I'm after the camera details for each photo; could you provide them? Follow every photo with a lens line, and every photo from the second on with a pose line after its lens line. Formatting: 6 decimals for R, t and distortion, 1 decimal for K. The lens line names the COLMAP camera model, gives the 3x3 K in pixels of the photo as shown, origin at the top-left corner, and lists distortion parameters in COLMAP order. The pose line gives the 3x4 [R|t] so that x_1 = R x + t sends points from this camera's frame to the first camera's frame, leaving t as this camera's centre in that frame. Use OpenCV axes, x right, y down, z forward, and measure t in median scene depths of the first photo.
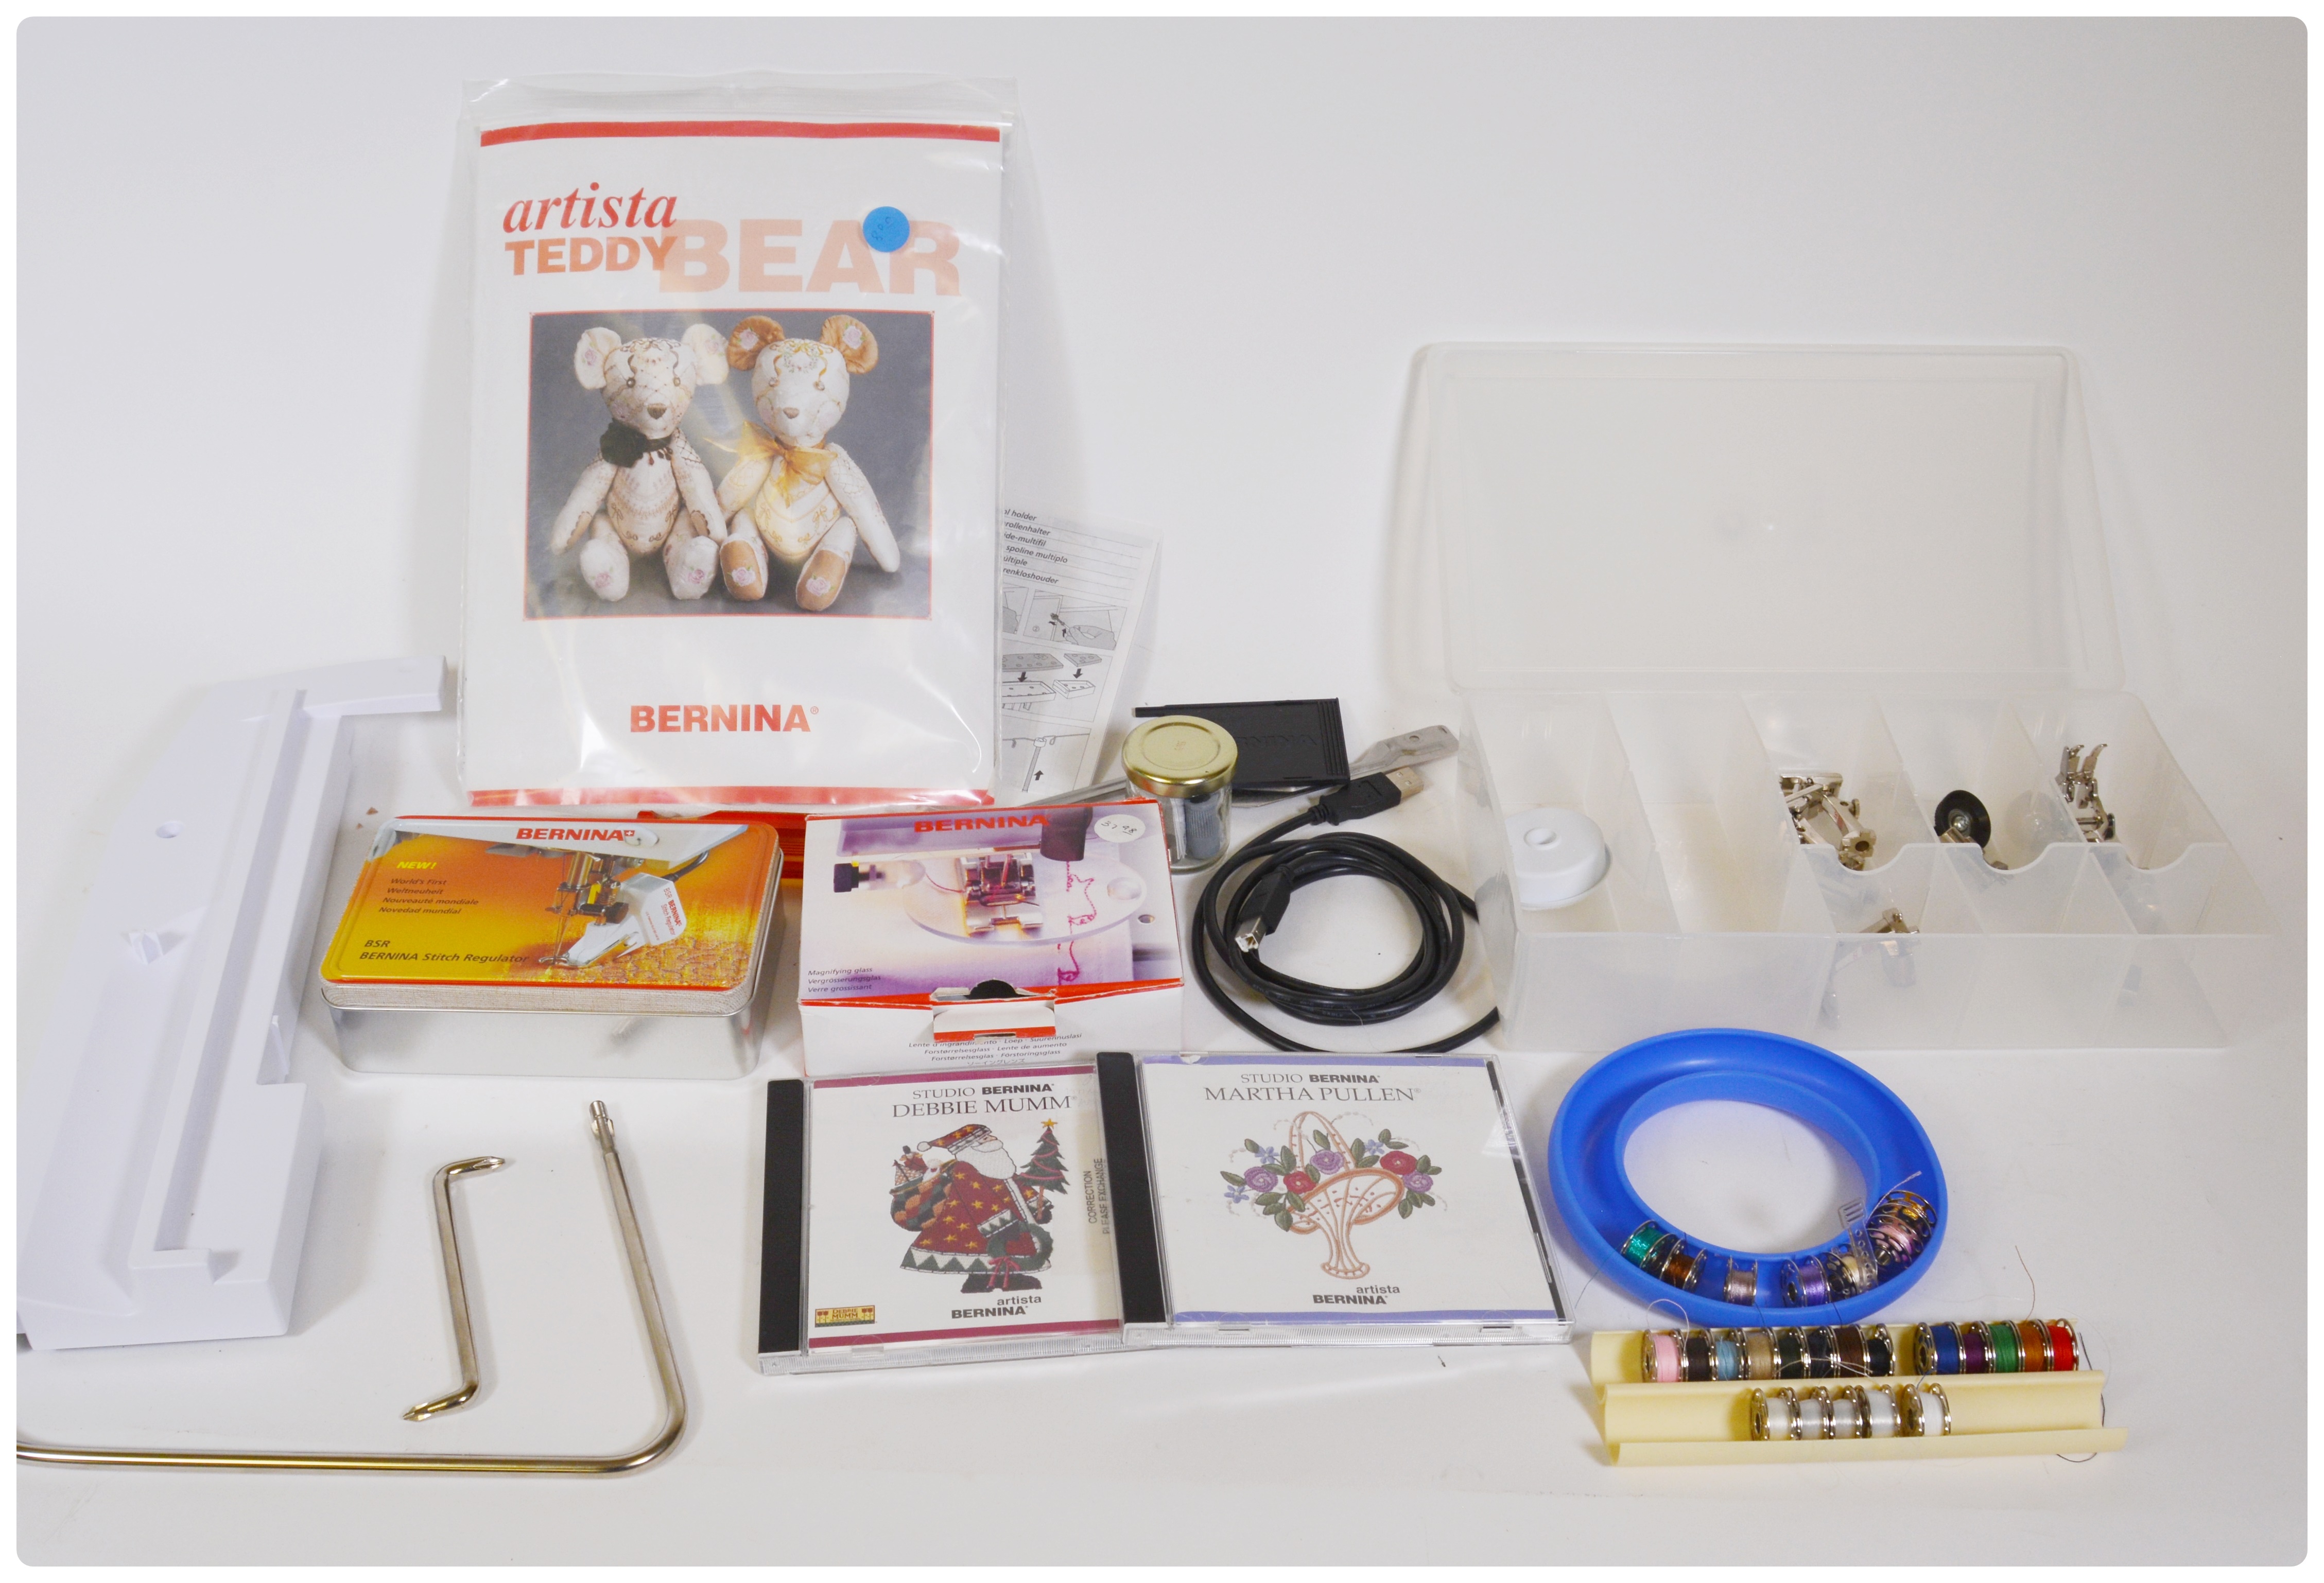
lens RADIAL K [[2662.0, 0, 1162.0], [0, 2662.0, 791.5], [0, 0, 1]] dist [-0.107023, -0.008718]
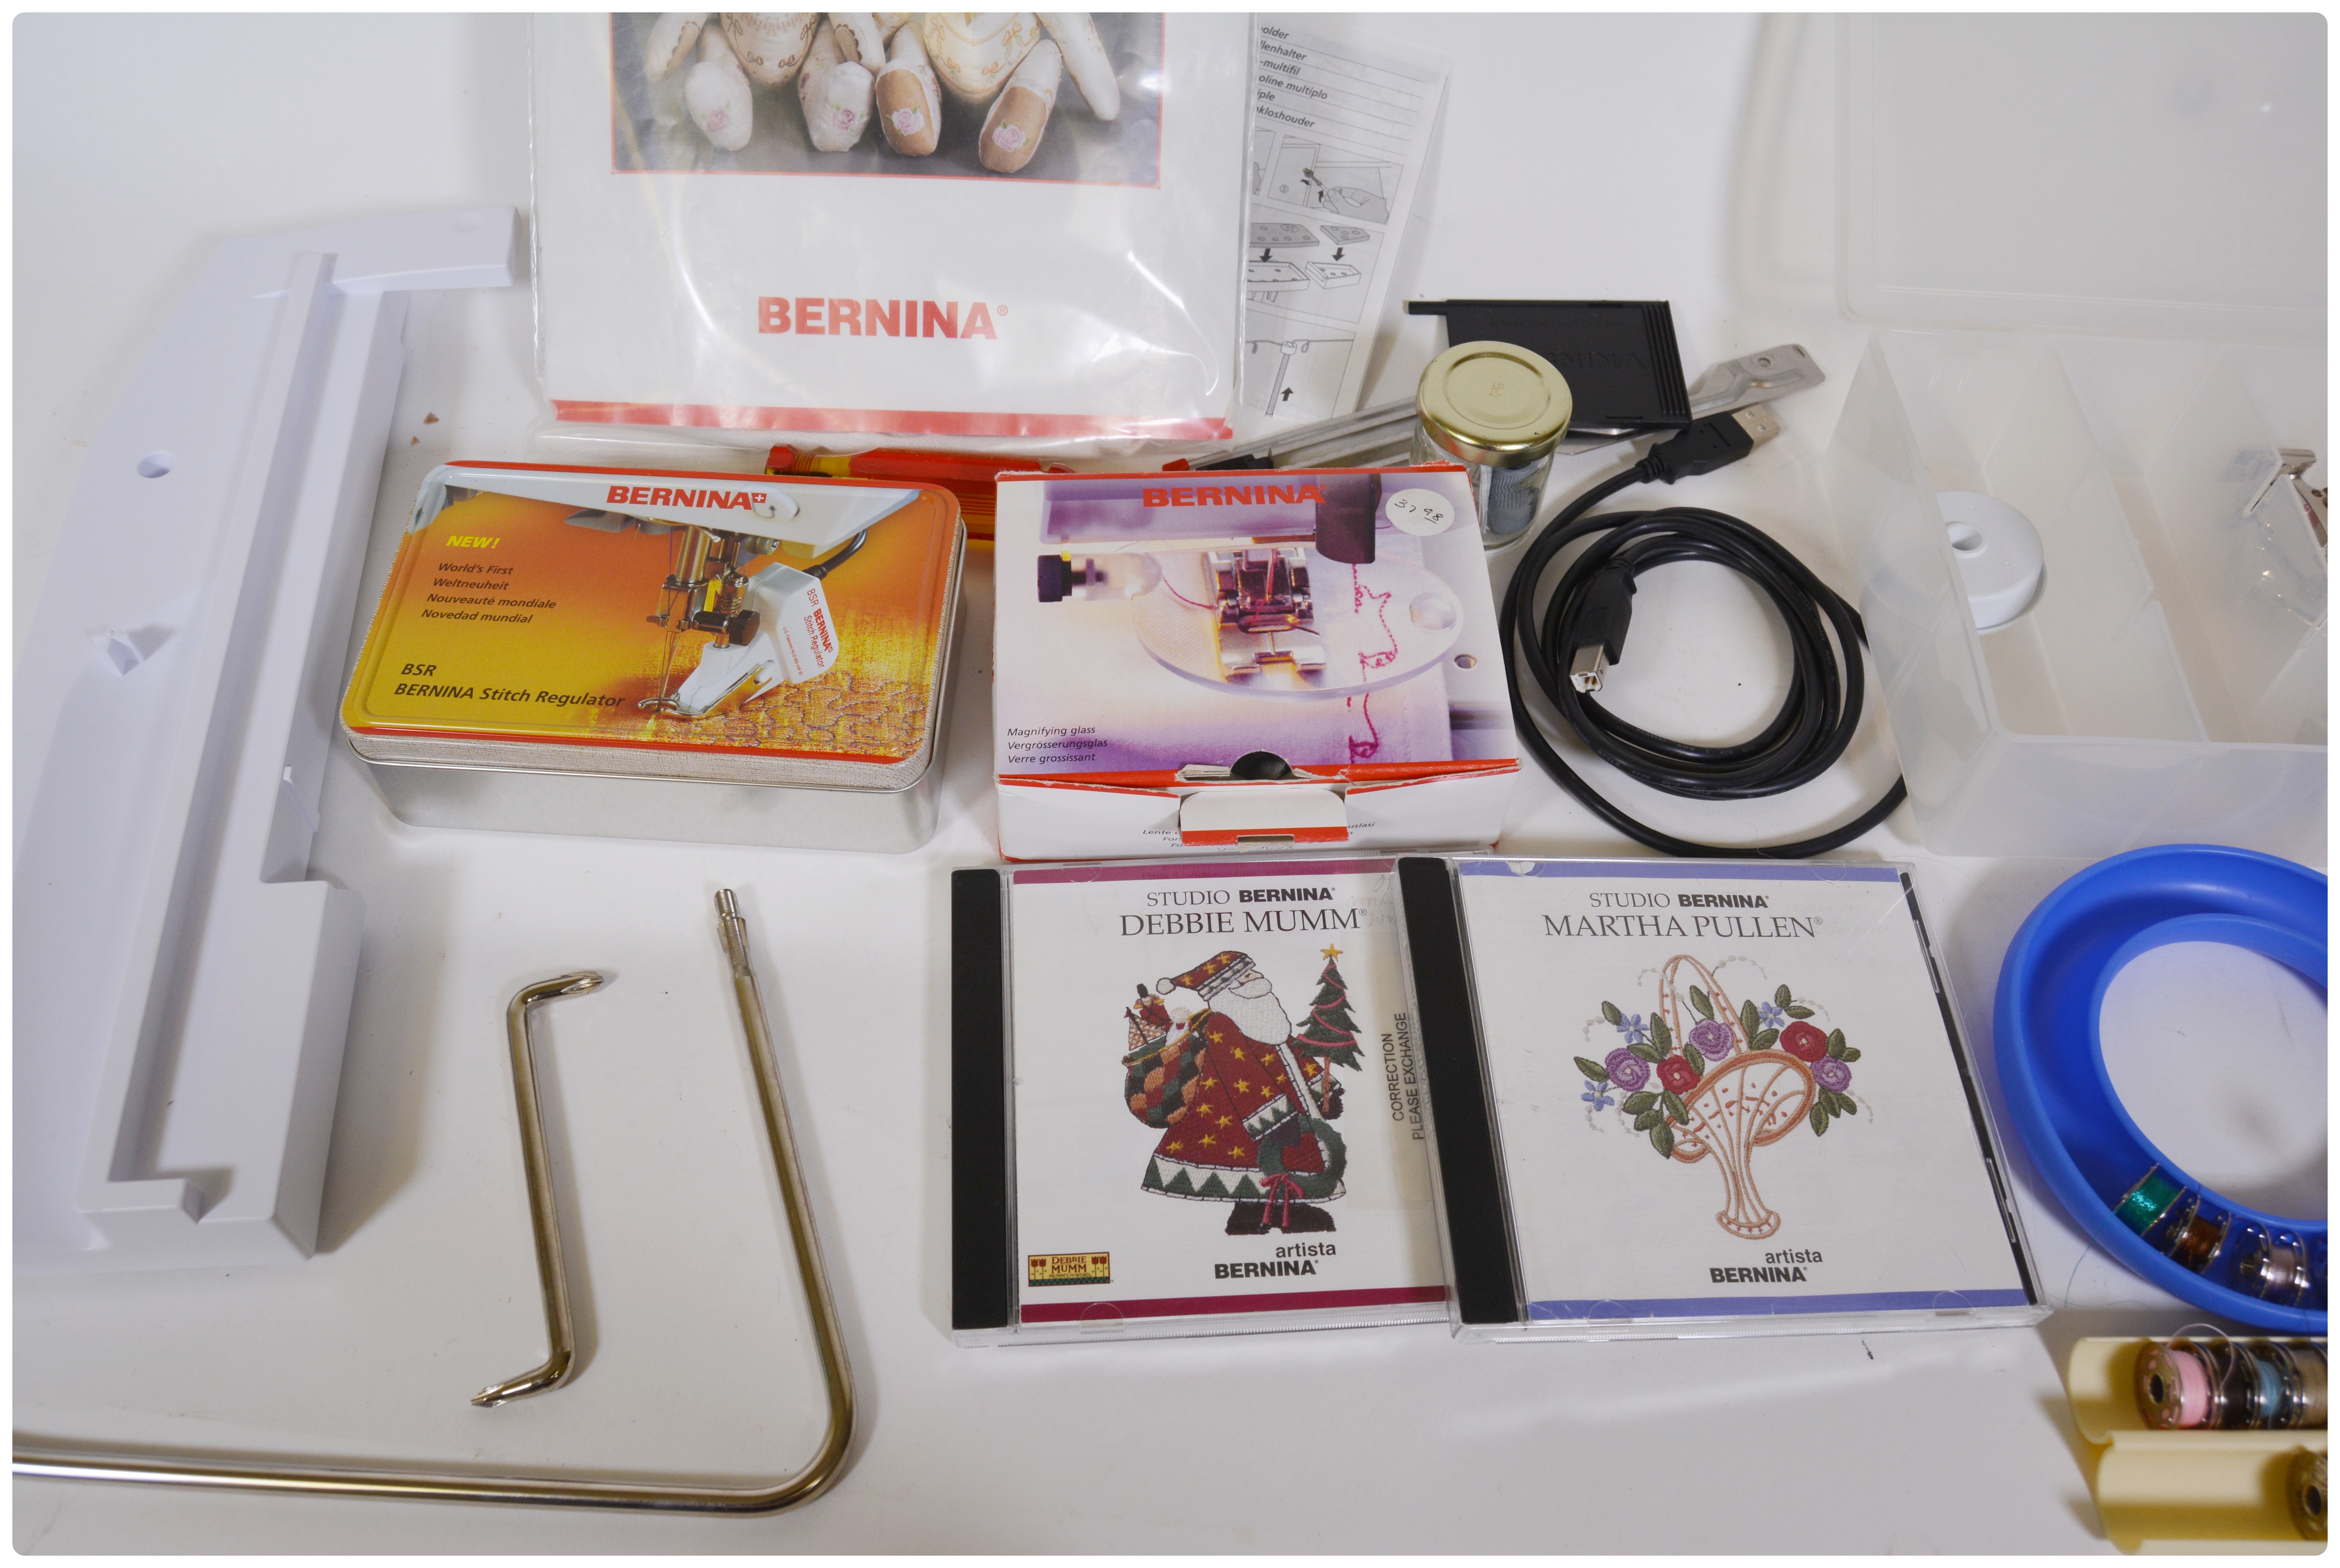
lens RADIAL K [[1945.1, 0, 1141.7], [0, 1945.1, 775.4], [0, 0, 1]] dist [-0.104757, 0.050634]
pose [[0.999229, 0.038766, -0.006279, -0.090251], [-0.034565, 0.944049, 0.327988, -0.094649], [0.018642, -0.327518, 0.944661, 0.479744]]
